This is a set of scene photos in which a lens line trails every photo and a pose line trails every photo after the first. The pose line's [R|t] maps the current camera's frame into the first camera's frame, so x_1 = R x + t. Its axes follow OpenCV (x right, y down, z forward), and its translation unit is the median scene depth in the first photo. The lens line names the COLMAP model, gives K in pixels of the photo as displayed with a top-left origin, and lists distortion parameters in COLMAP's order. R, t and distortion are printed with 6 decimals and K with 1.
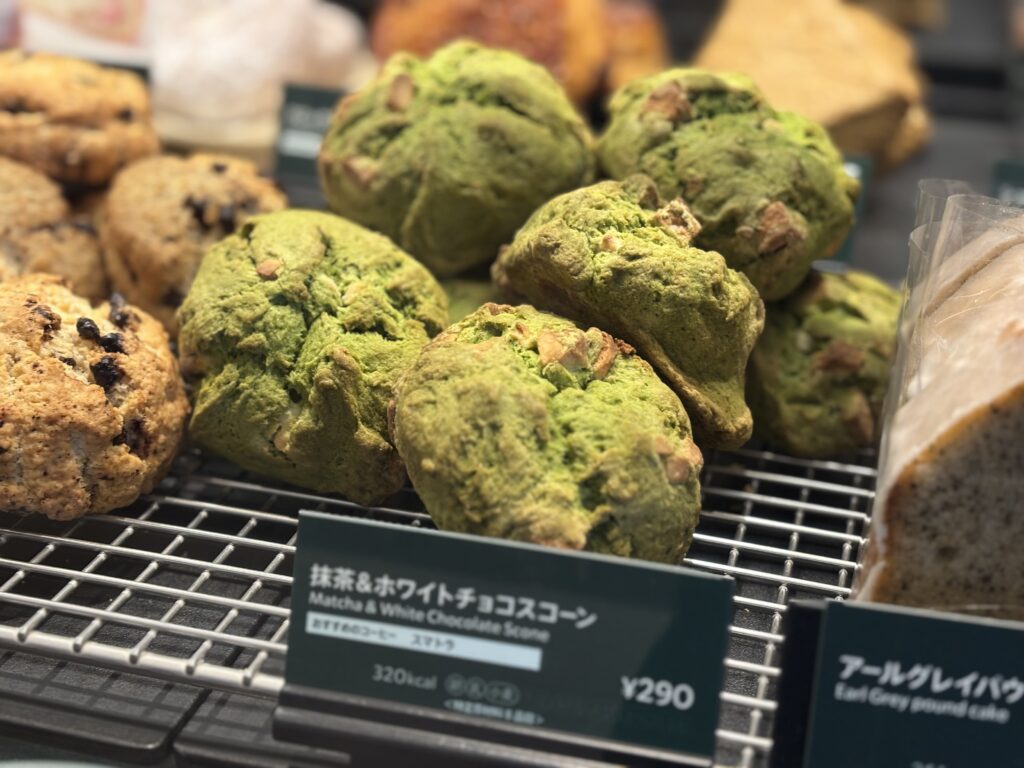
lens RADIAL K [[1484.4, 0, 512.0], [0, 1484.4, 384.0], [0, 0, 1]] dist [0.275140, -1.002595]
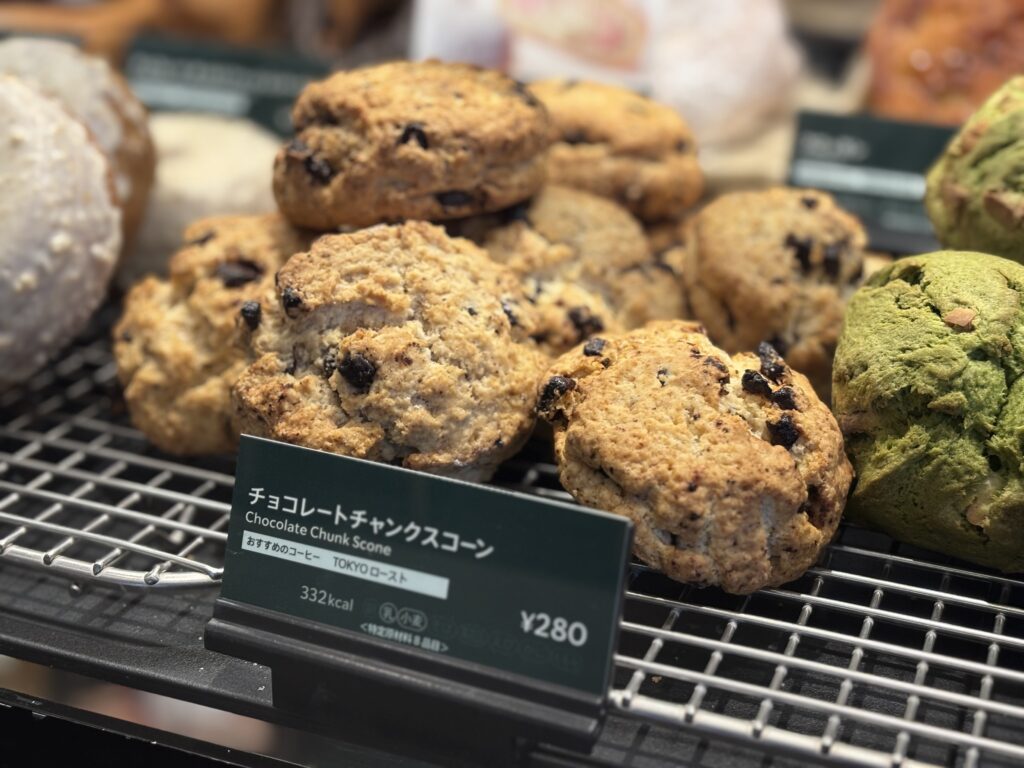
lens RADIAL K [[1484.4, 0, 512.0], [0, 1484.4, 384.0], [0, 0, 1]] dist [0.275140, -1.002595]
pose [[0.994882, 0.021785, -0.098667, -0.343083], [-0.023202, 0.999643, -0.013238, -0.020630], [0.098344, 0.015459, 0.995032, 0.088208]]
